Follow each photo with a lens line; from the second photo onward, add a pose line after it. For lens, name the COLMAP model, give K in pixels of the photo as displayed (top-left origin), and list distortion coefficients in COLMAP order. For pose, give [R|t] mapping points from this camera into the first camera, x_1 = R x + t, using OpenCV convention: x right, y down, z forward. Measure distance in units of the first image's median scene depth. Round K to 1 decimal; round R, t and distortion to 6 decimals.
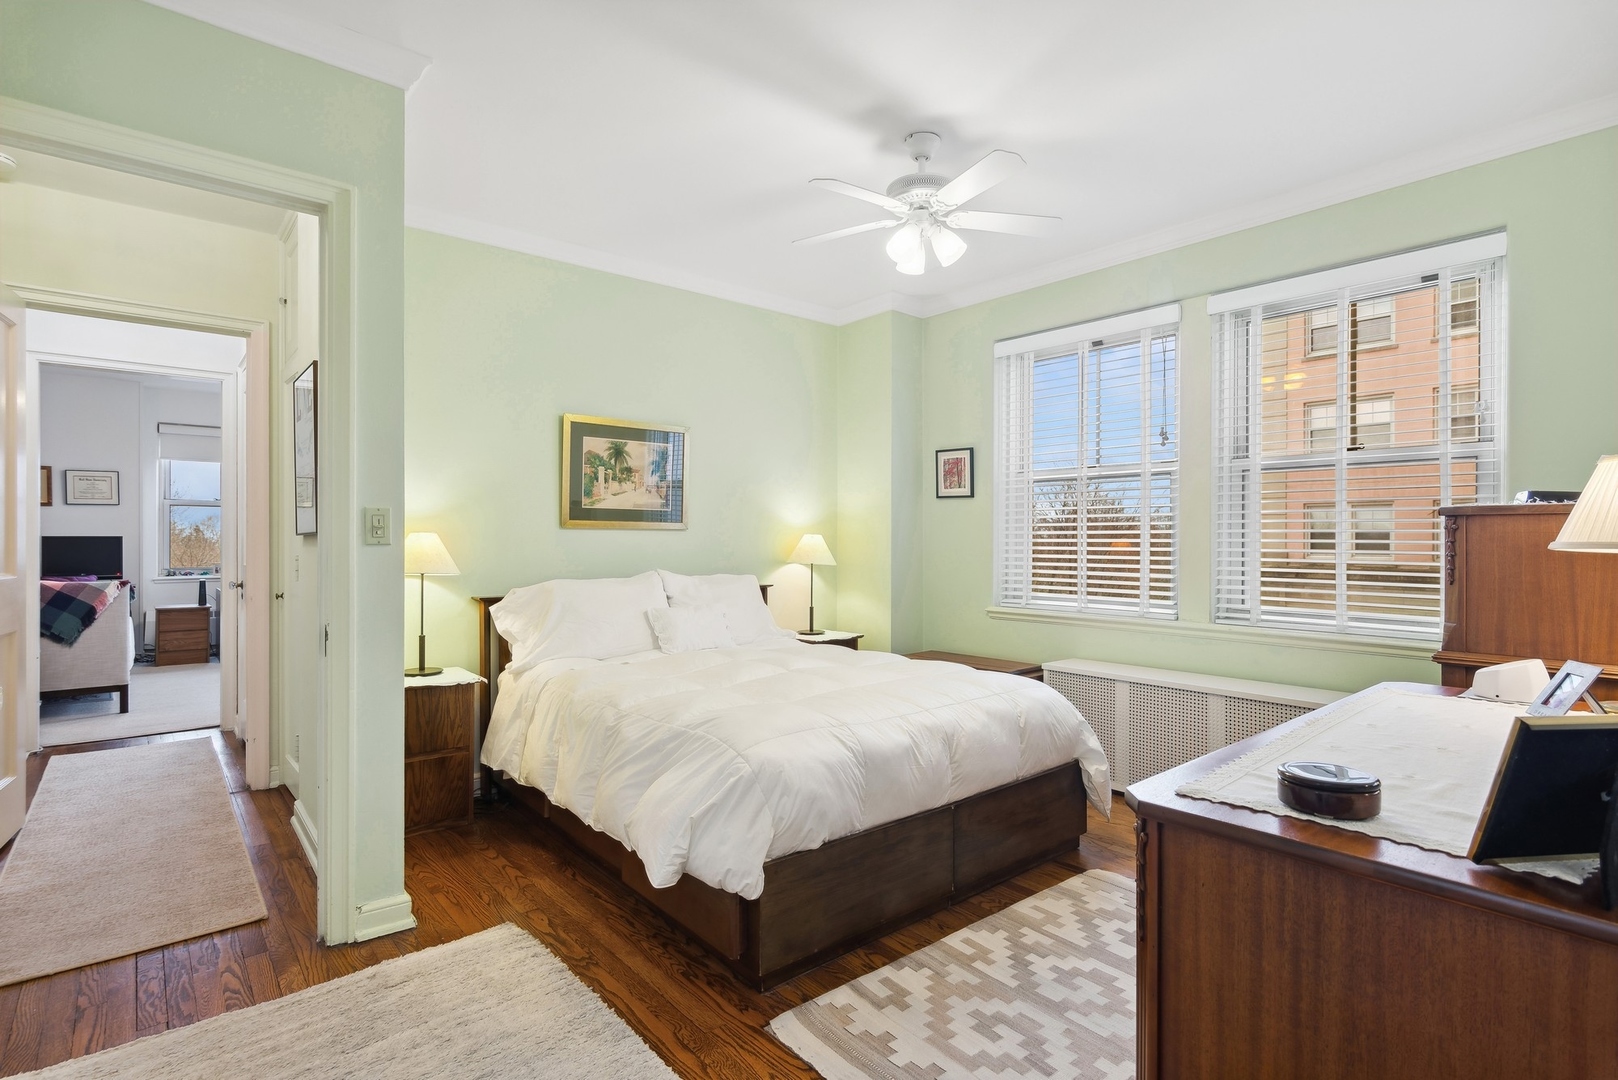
lens RADIAL K [[796.9, 0, 810.3], [0, 796.9, 537.9], [0, 0, 1]] dist [0.001857, 0.001229]
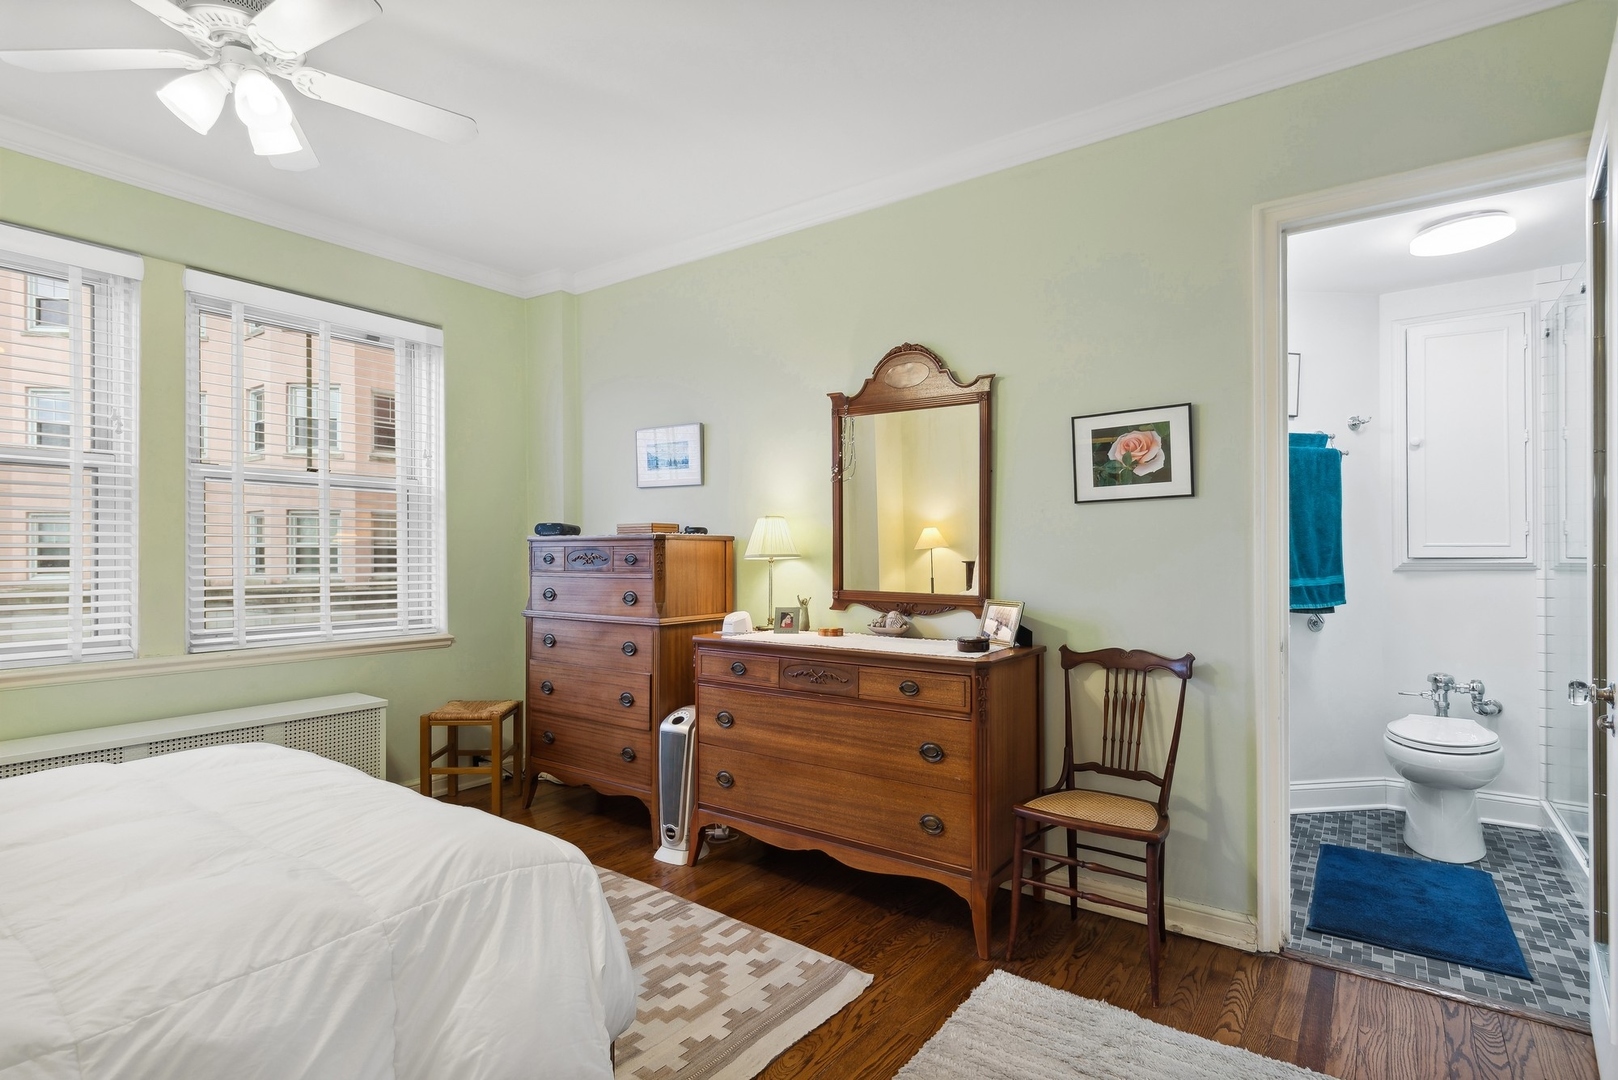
lens RADIAL K [[796.9, 0, 811.5], [0, 796.9, 546.9], [0, 0, 1]] dist [0.001857, 0.001229]
pose [[-0.243006, 0.002447, 0.970022, -0.561217], [0.002214, 0.999996, -0.001968, -0.005234], [-0.970022, 0.001670, -0.243010, 0.656225]]
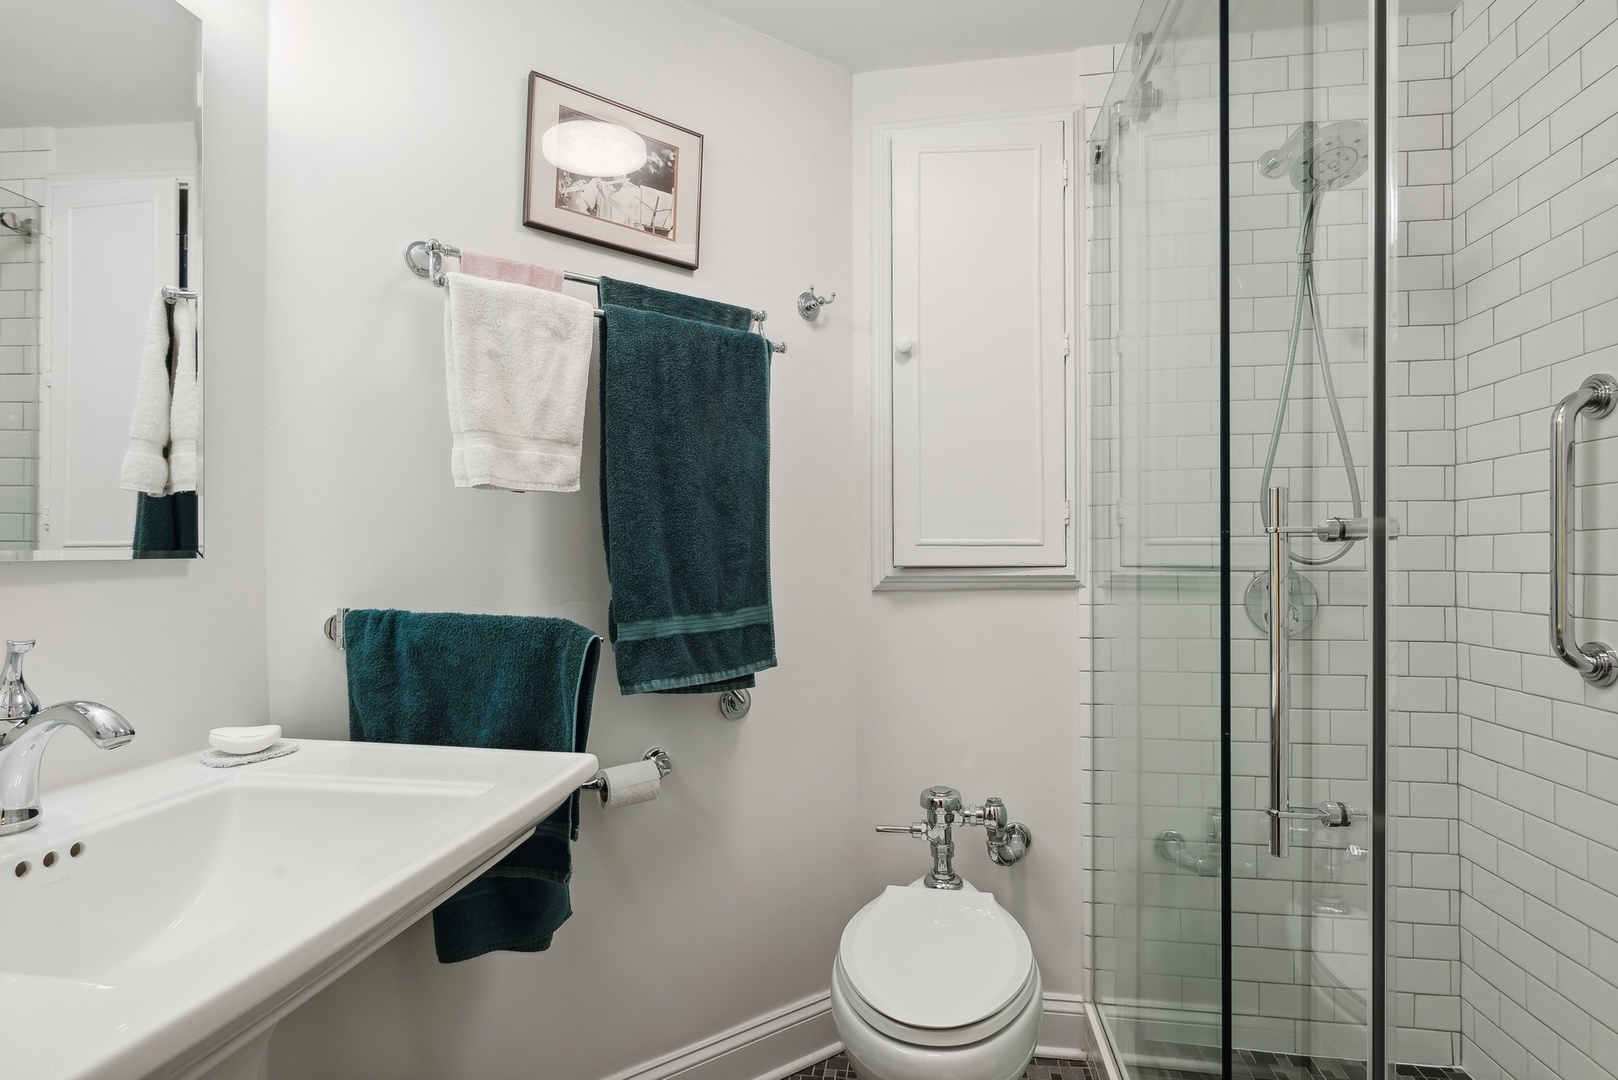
lens RADIAL K [[796.9, 0, 809.8], [0, 796.9, 548.9], [0, 0, 1]] dist [0.001857, 0.001229]
pose [[-0.658177, 0.002987, 0.752857, -0.392193], [-0.000203, 0.999991, -0.004145, -0.003752], [-0.752863, -0.002881, -0.658171, 0.427056]]
